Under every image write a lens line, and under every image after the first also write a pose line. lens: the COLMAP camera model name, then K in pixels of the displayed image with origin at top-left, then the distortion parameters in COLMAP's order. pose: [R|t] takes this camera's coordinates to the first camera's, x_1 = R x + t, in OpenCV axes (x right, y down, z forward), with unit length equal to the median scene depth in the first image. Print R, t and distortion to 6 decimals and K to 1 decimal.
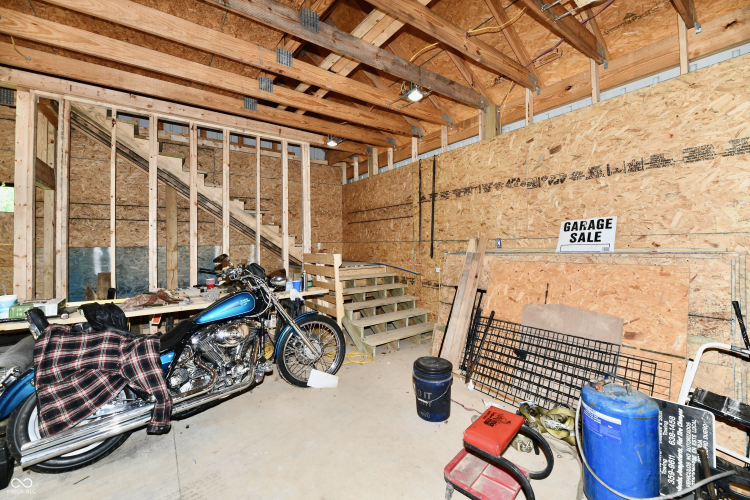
lens RADIAL K [[310.3, 0, 378.7], [0, 310.3, 242.1], [0, 0, 1]] dist [-0.001687, -0.000877]
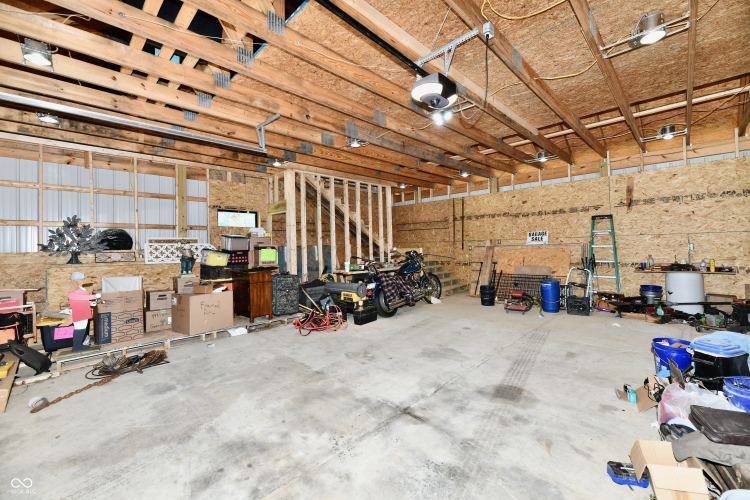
lens RADIAL K [[310.3, 0, 378.7], [0, 310.3, 242.1], [0, 0, 1]] dist [-0.001687, -0.000877]
pose [[0.986914, -0.008979, 0.161000, -0.783057], [0.009683, 0.999947, -0.003586, 0.006120], [-0.160959, 0.005098, 0.986948, -0.992003]]
